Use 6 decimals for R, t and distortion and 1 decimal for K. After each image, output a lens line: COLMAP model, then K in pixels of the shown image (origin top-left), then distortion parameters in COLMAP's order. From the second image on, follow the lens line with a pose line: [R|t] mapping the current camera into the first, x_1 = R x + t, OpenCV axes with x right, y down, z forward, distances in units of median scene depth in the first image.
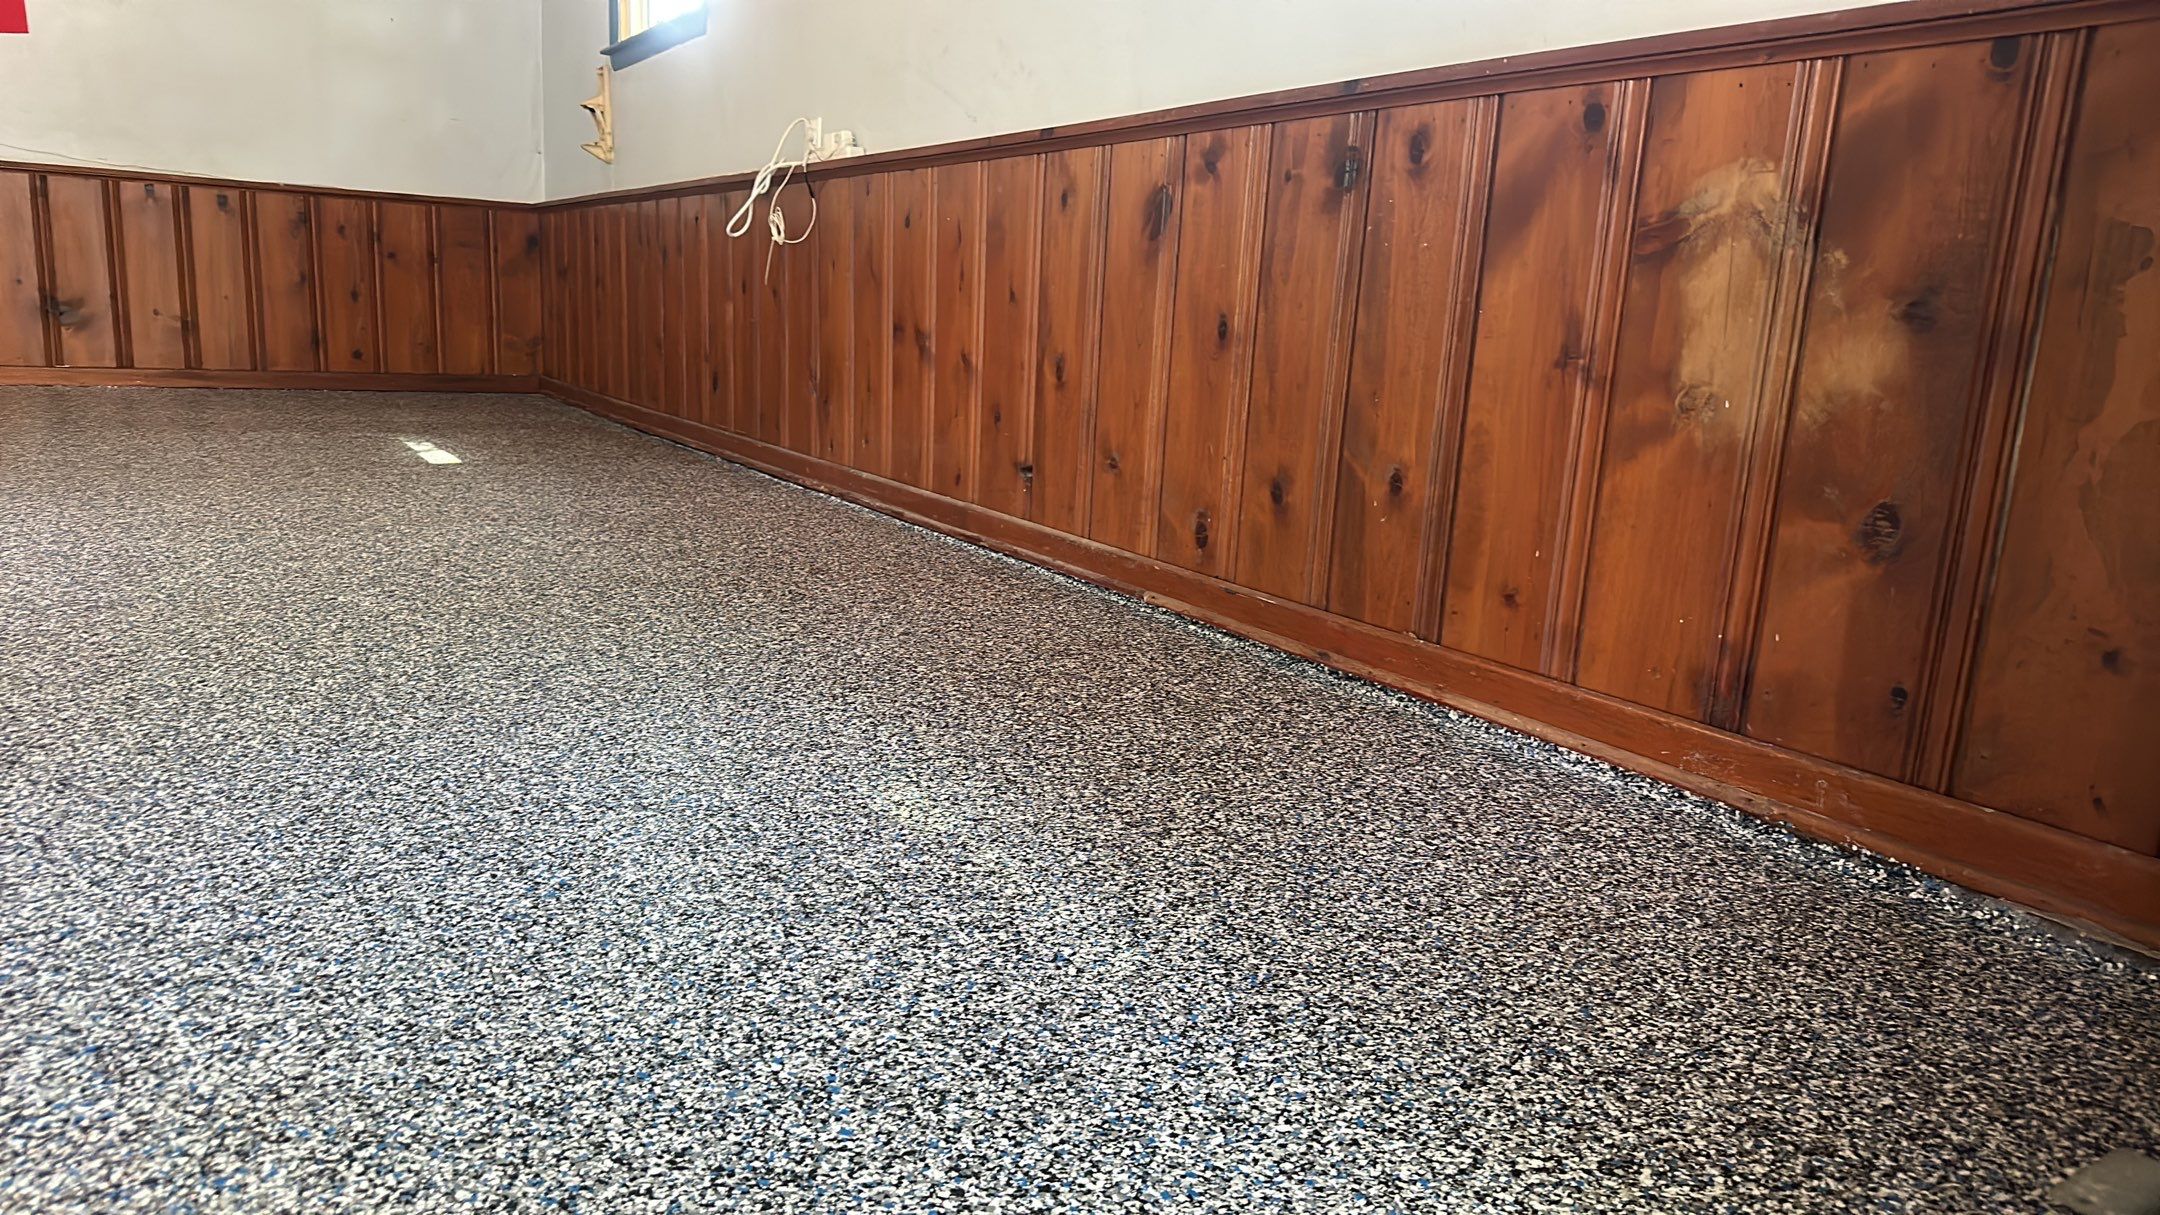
lens RADIAL K [[1445.7, 0, 1087.8], [0, 1445.7, 624.3], [0, 0, 1]] dist [0.039398, -0.062677]
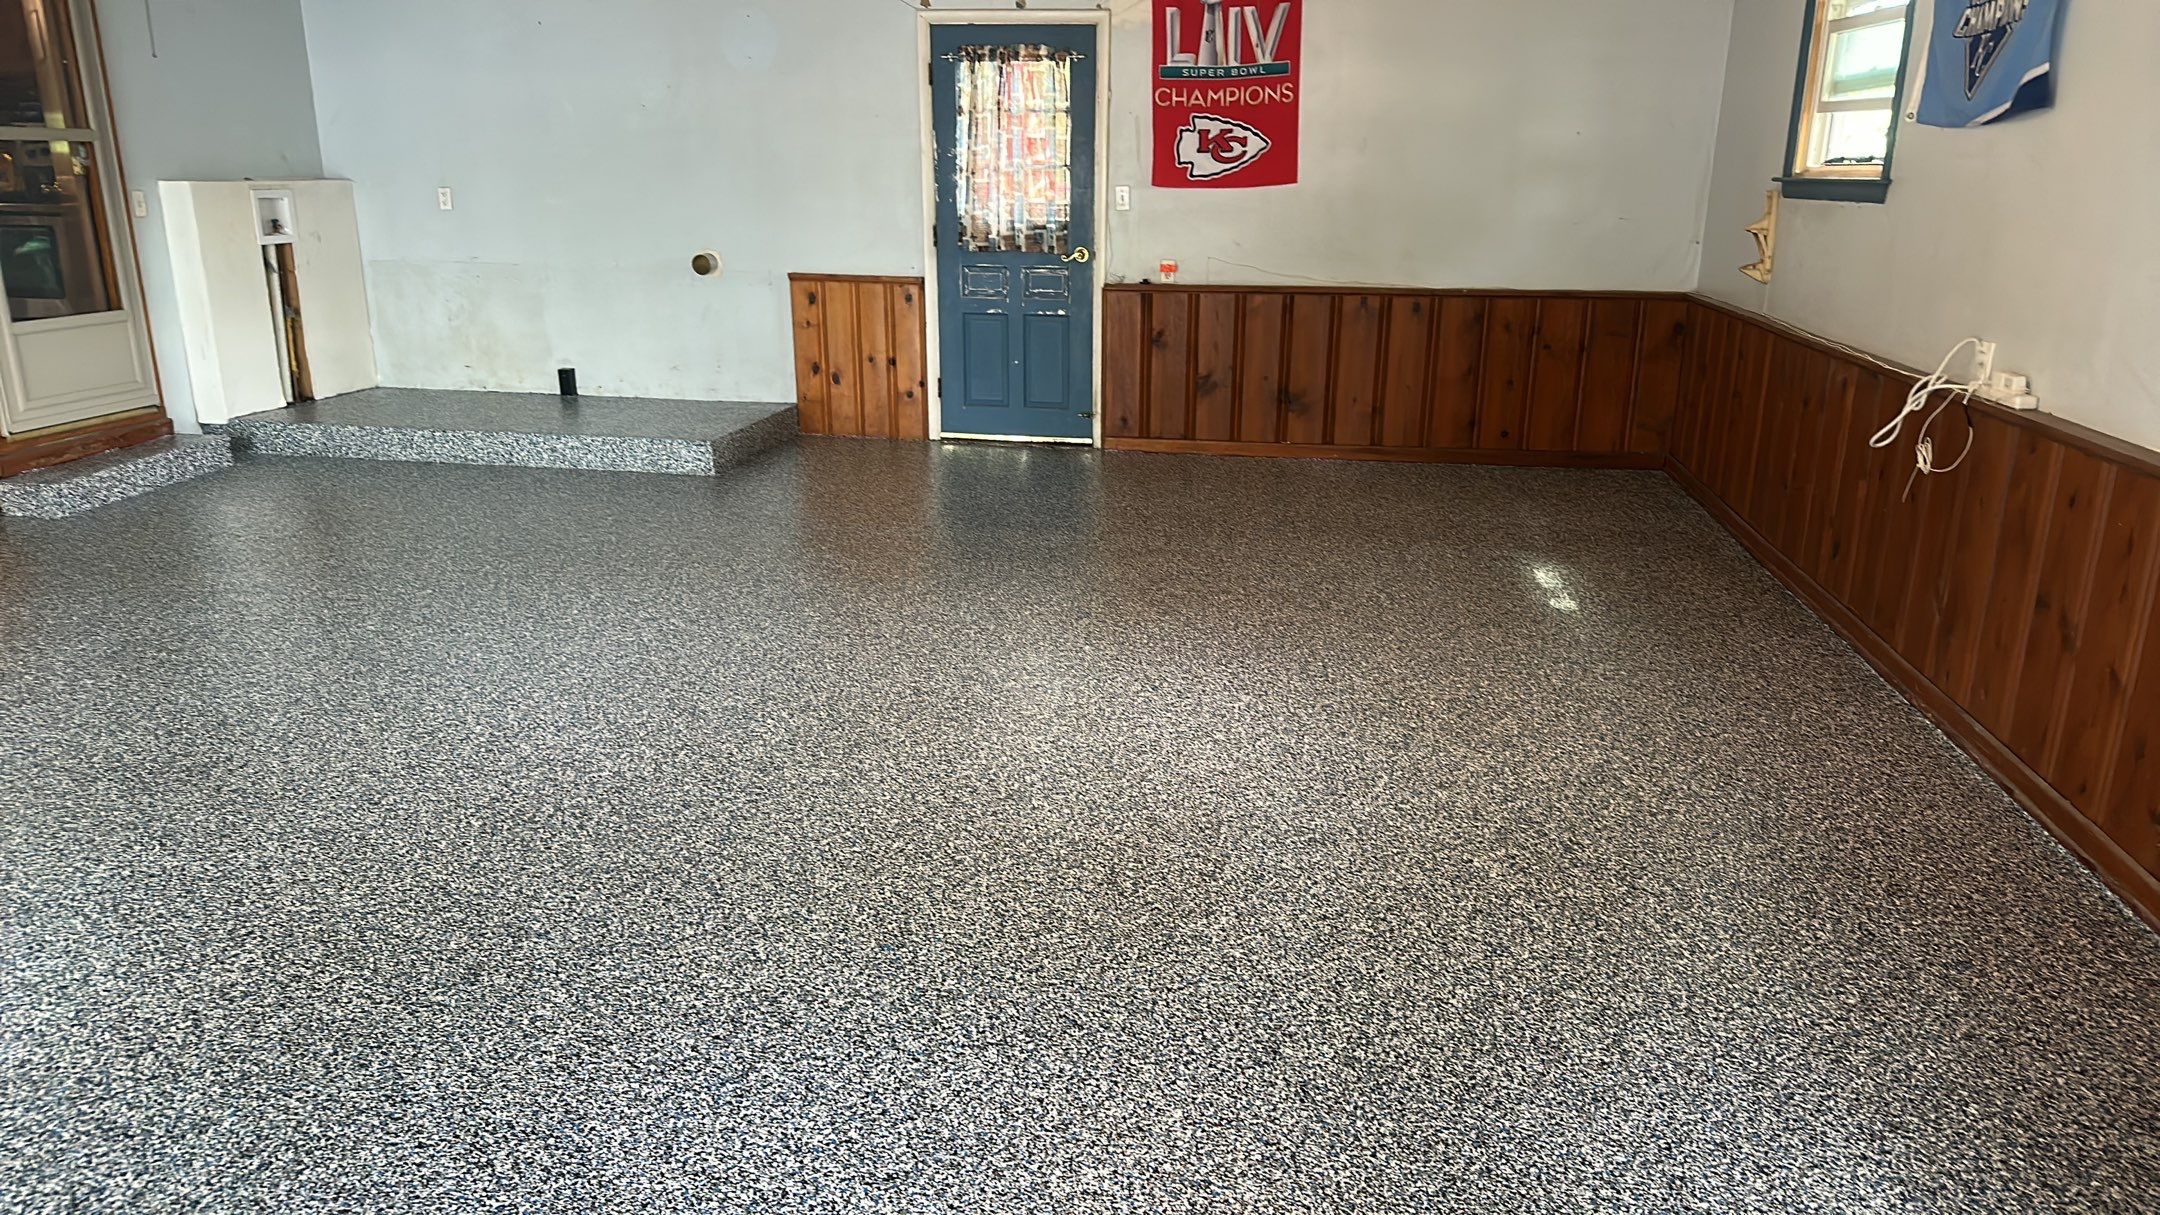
lens RADIAL K [[1445.7, 0, 1078.8], [0, 1445.7, 626.2], [0, 0, 1]] dist [0.039398, -0.062677]
pose [[0.745727, 0.159637, -0.646845, 0.031233], [-0.108879, 0.987019, 0.118067, -0.432486], [0.657295, -0.017618, 0.753427, -0.256063]]
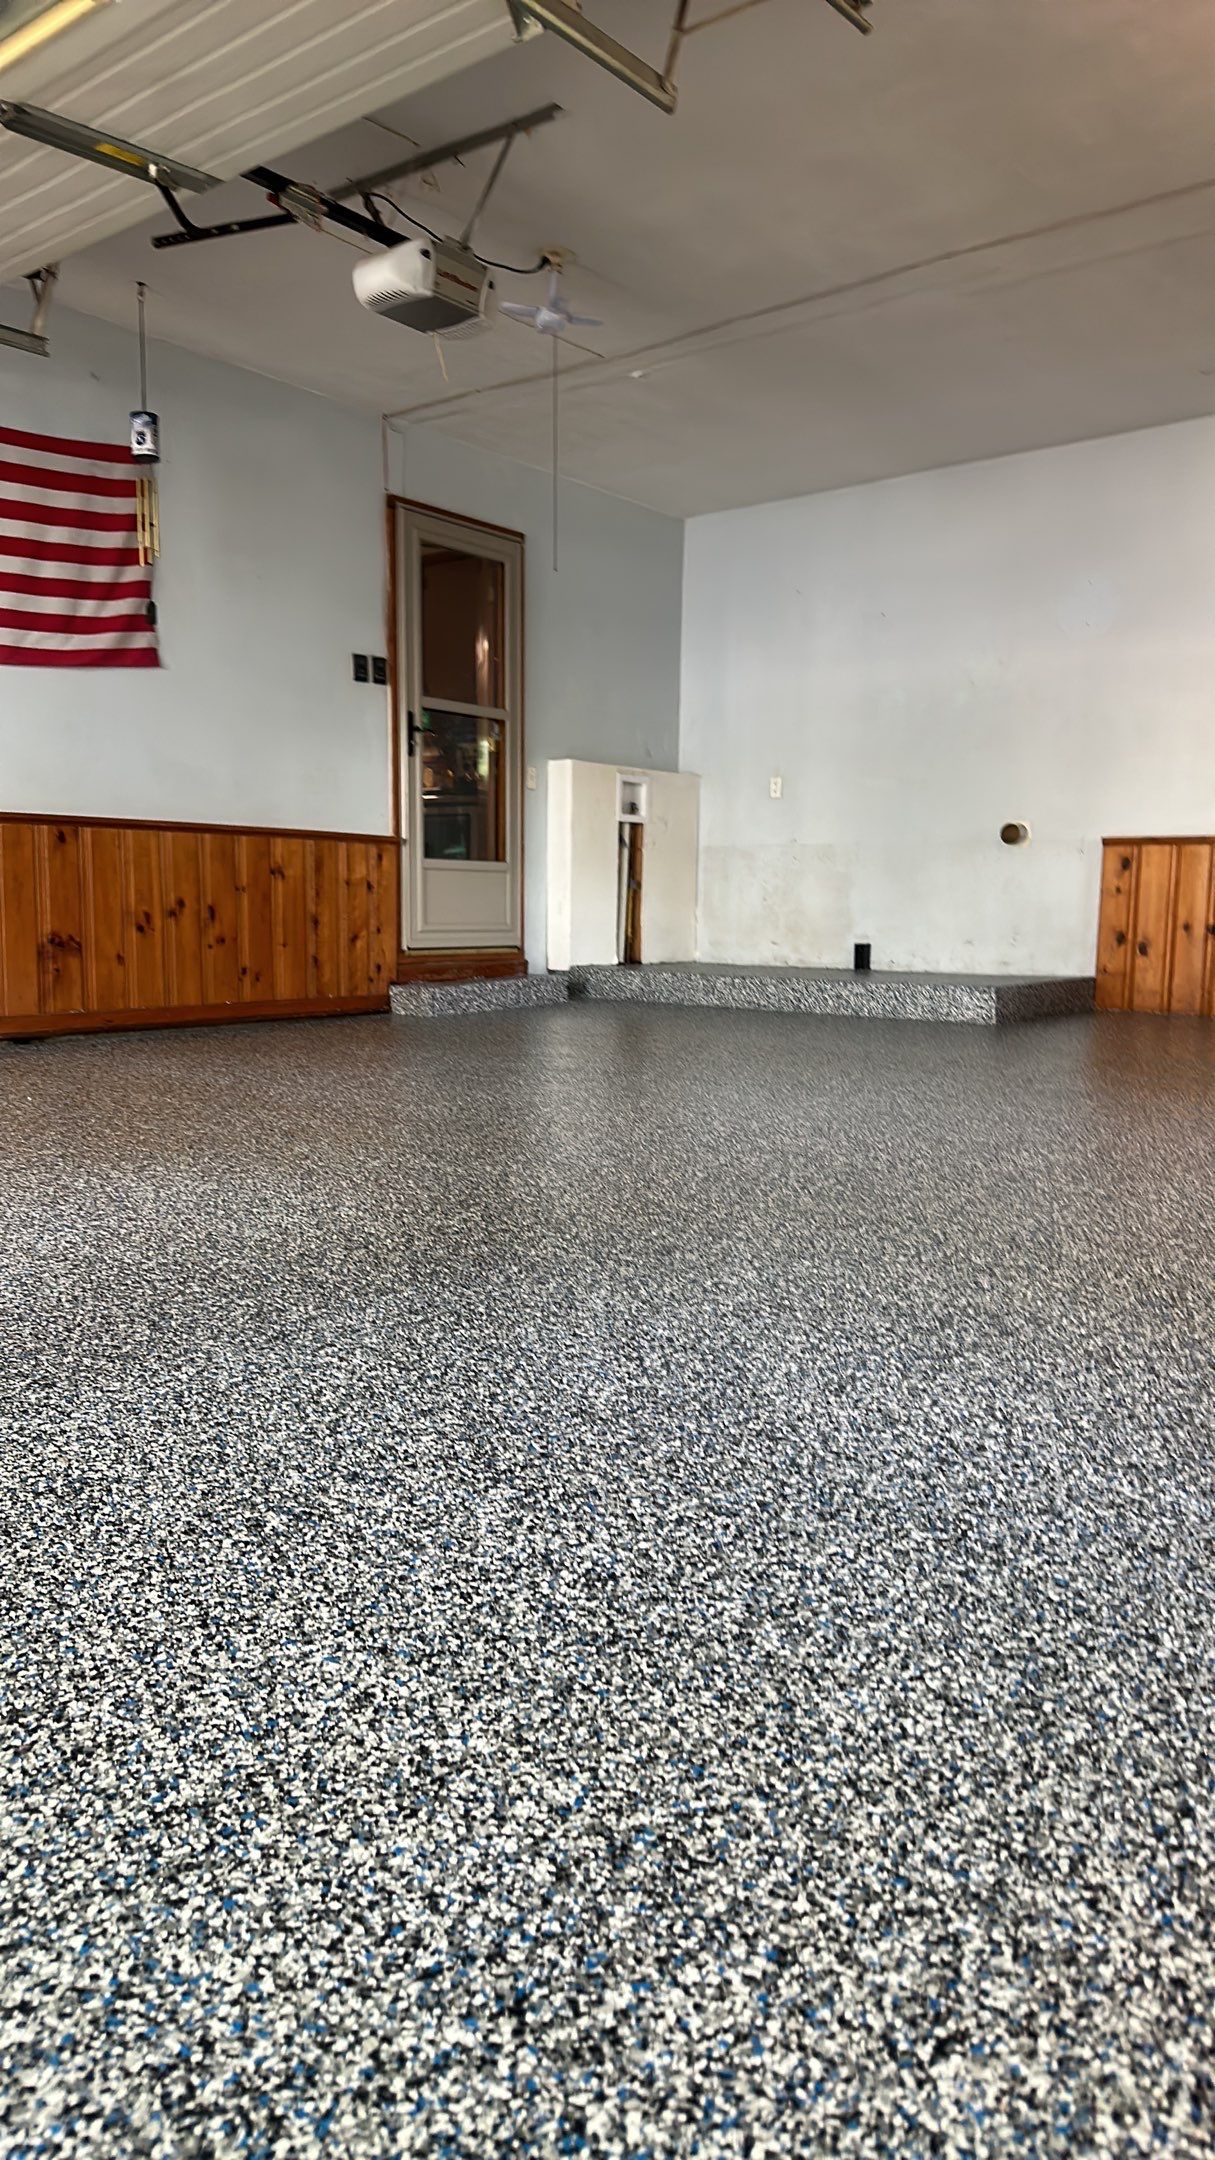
lens RADIAL K [[1445.7, 0, 594.3], [0, 1445.7, 1090.6], [0, 0, 1]] dist [0.039398, -0.062677]
pose [[0.309735, 0.072368, -0.948065, -0.086079], [-0.189137, 0.981863, 0.013156, -0.014572], [0.931821, 0.175239, 0.317805, -0.076185]]
